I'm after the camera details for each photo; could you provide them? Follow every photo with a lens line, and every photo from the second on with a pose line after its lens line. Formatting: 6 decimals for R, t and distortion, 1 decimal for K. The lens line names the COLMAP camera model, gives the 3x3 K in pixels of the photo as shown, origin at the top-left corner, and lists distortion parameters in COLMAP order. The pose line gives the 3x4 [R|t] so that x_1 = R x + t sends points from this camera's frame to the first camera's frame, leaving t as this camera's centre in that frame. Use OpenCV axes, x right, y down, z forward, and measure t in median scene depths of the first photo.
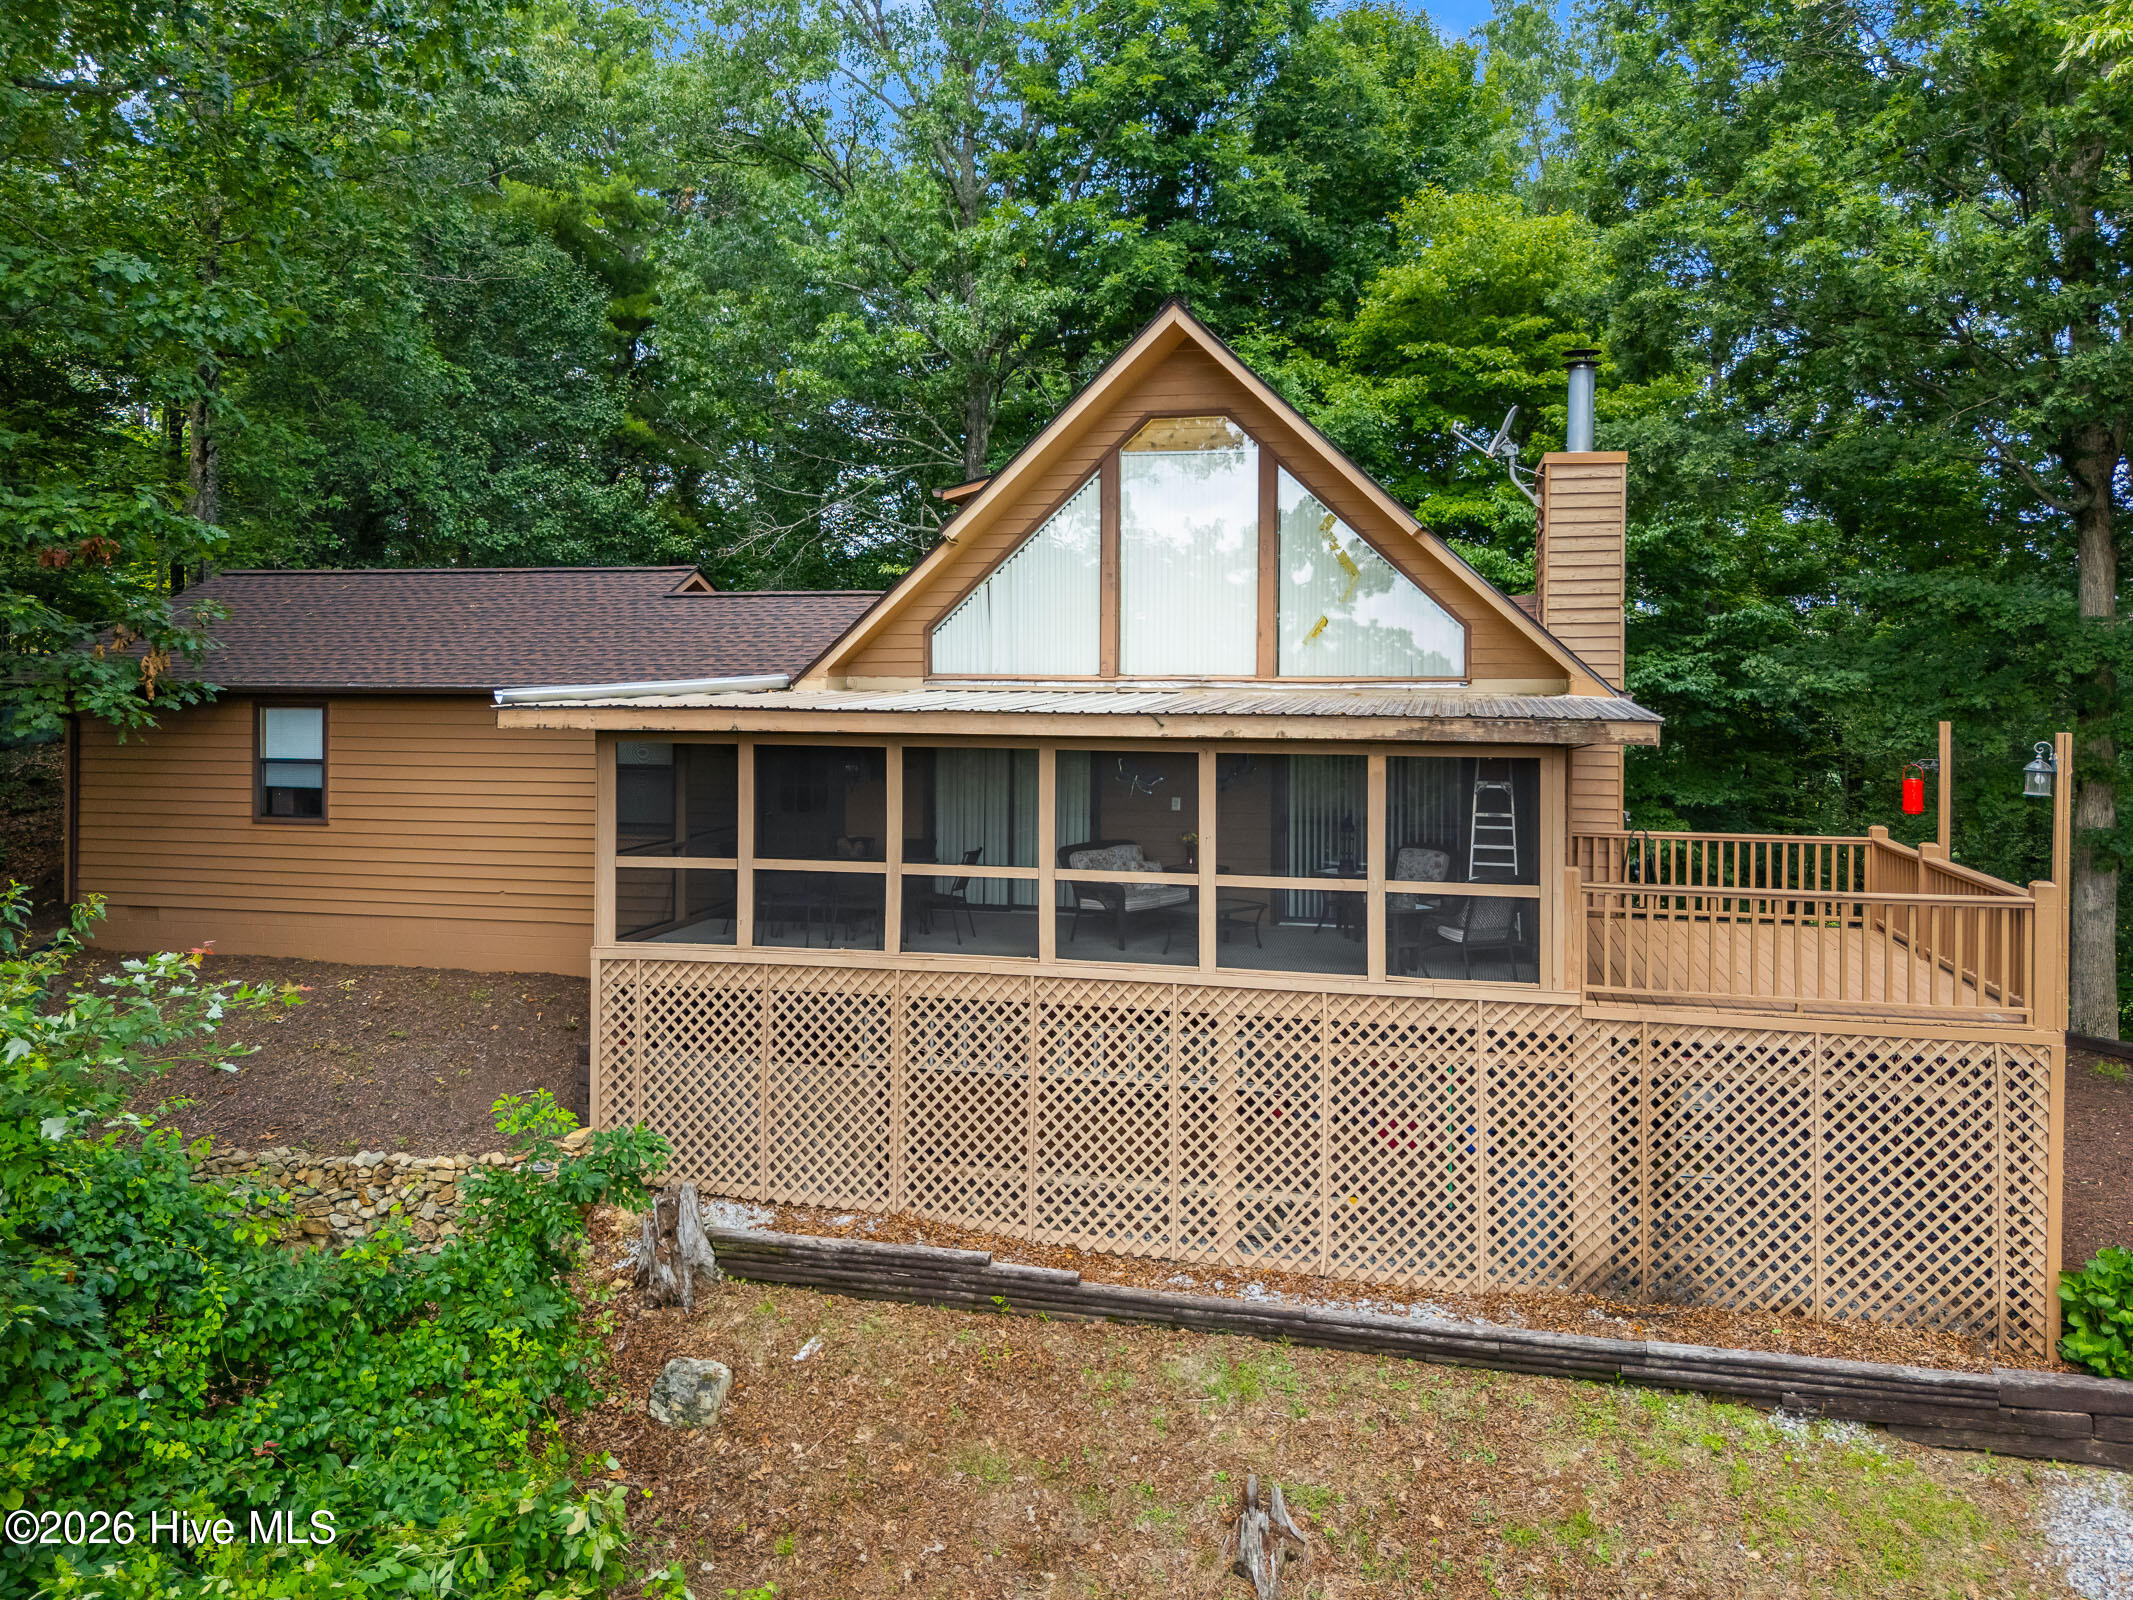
lens RADIAL K [[1524.7, 0, 1004.5], [0, 1524.7, 793.1], [0, 0, 1]] dist [0.011590, 0.003773]
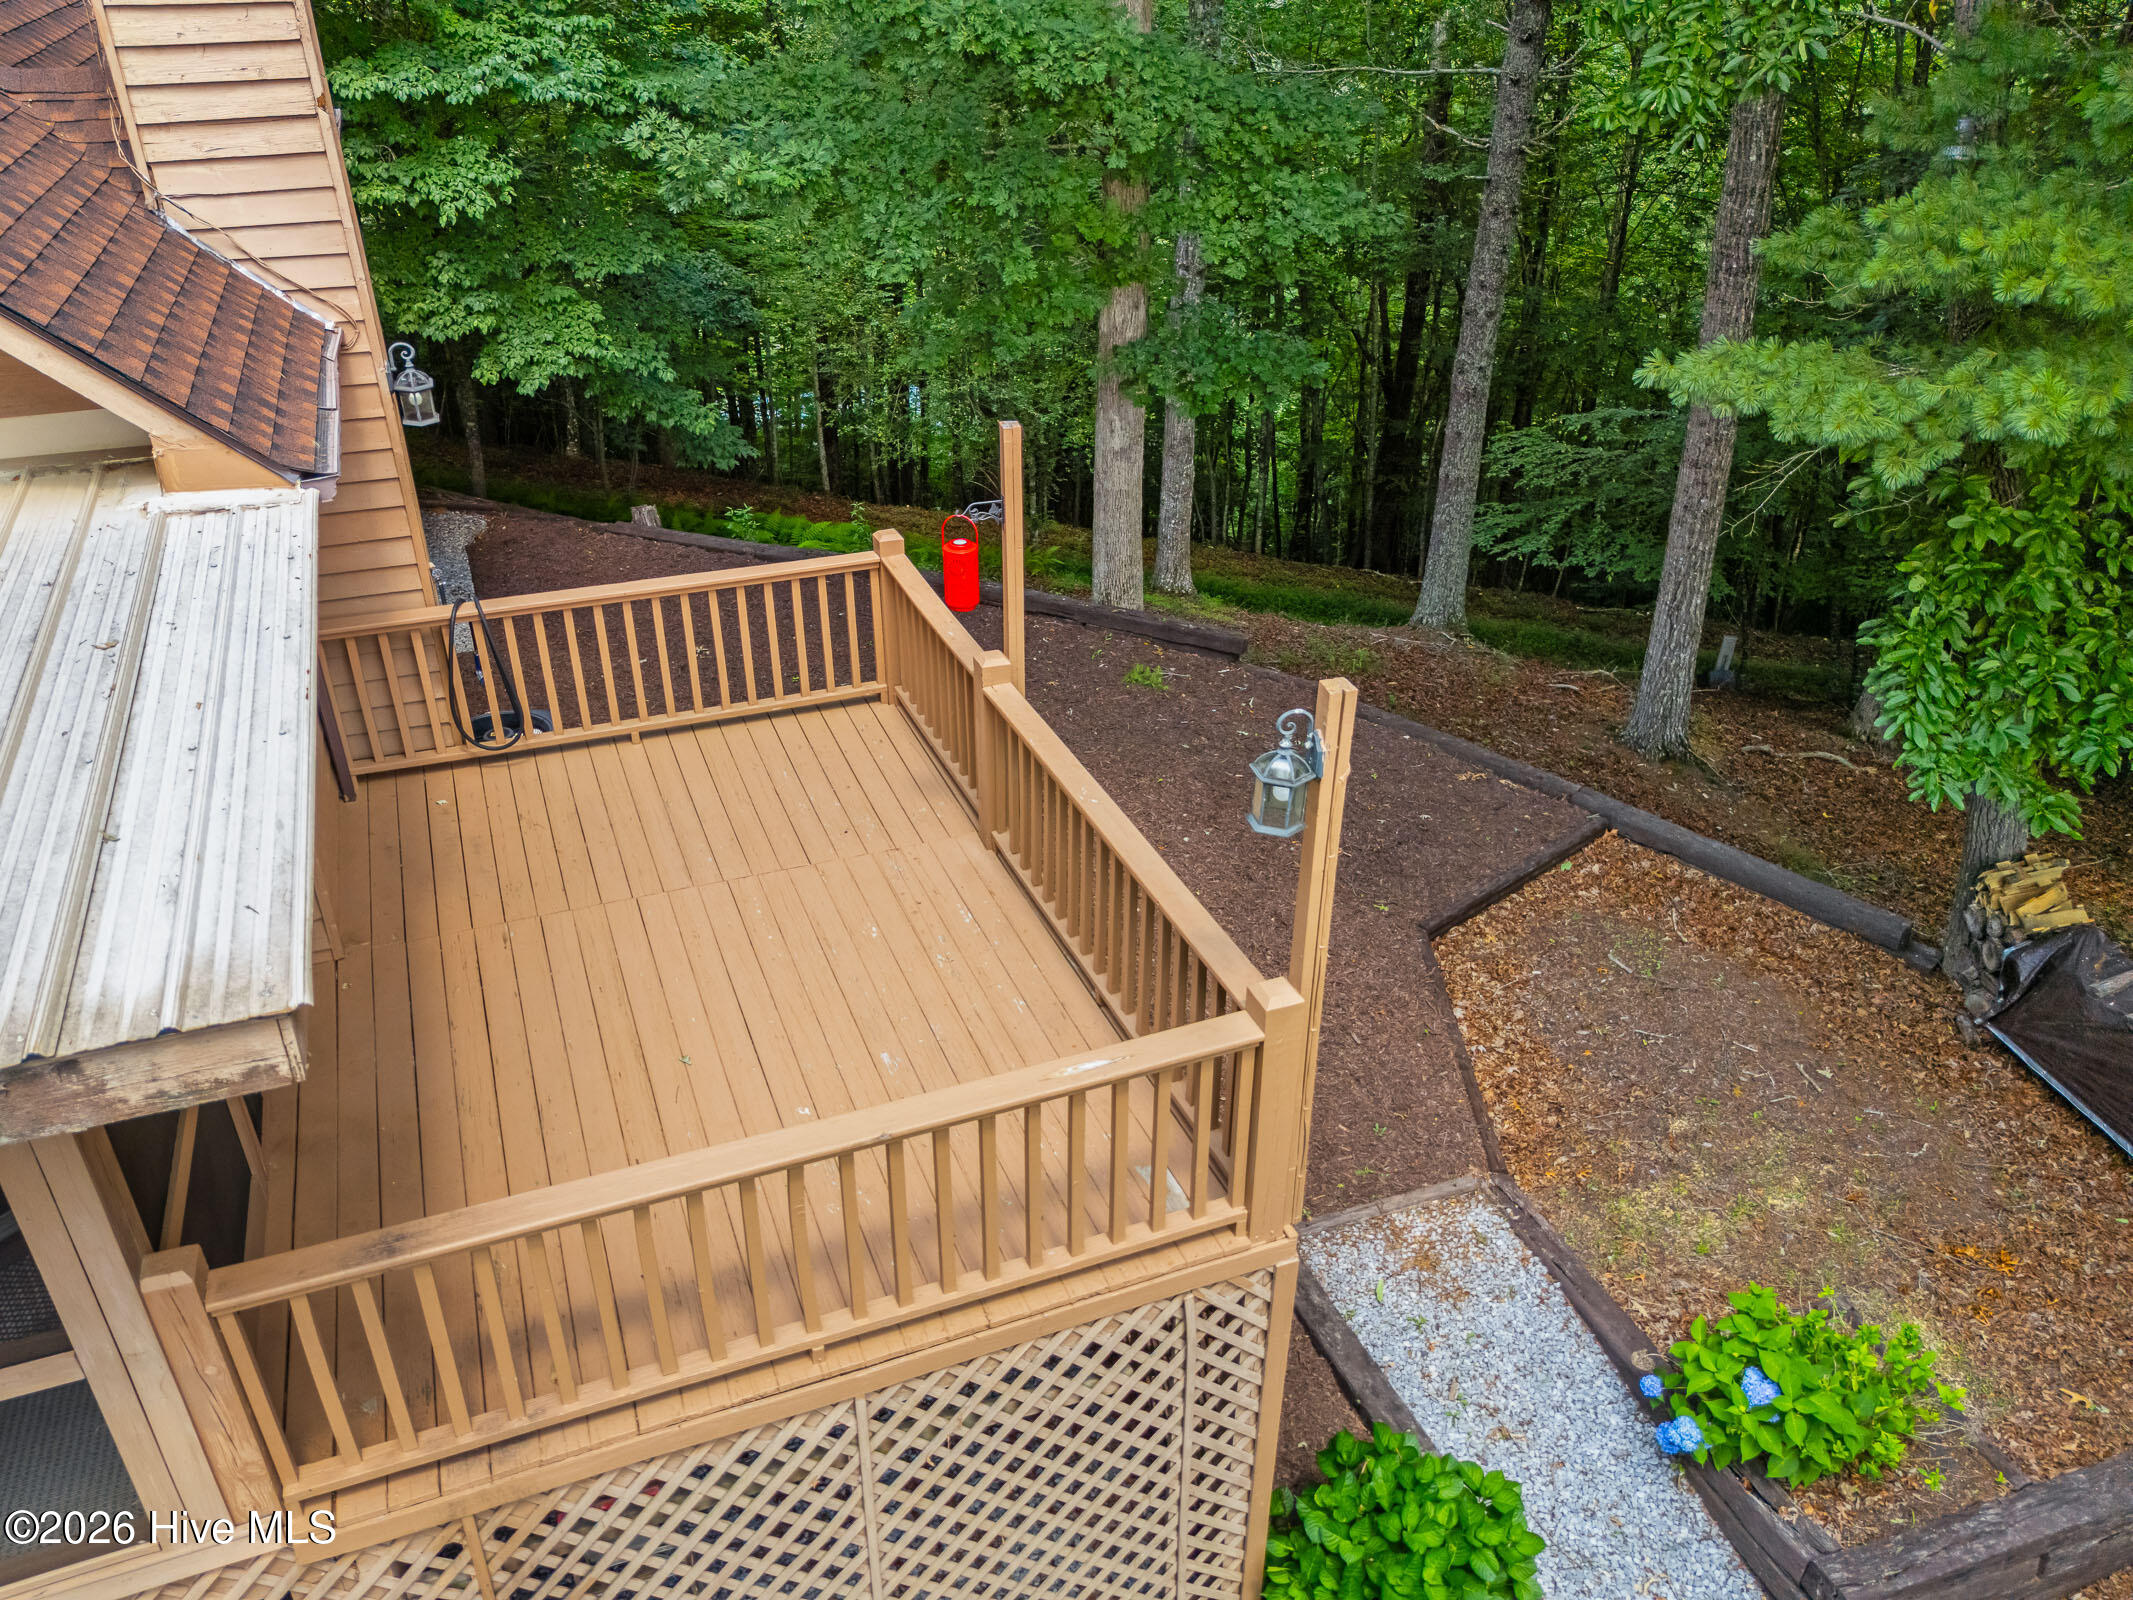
lens RADIAL K [[1524.7, 0, 1004.5], [0, 1524.7, 793.1], [0, 0, 1]] dist [0.011590, 0.003773]
pose [[0.806724, -0.297701, 0.510461, 0.392935], [0.038641, 0.888556, 0.457138, -0.185587], [-0.589663, -0.349059, 0.728323, 0.718222]]
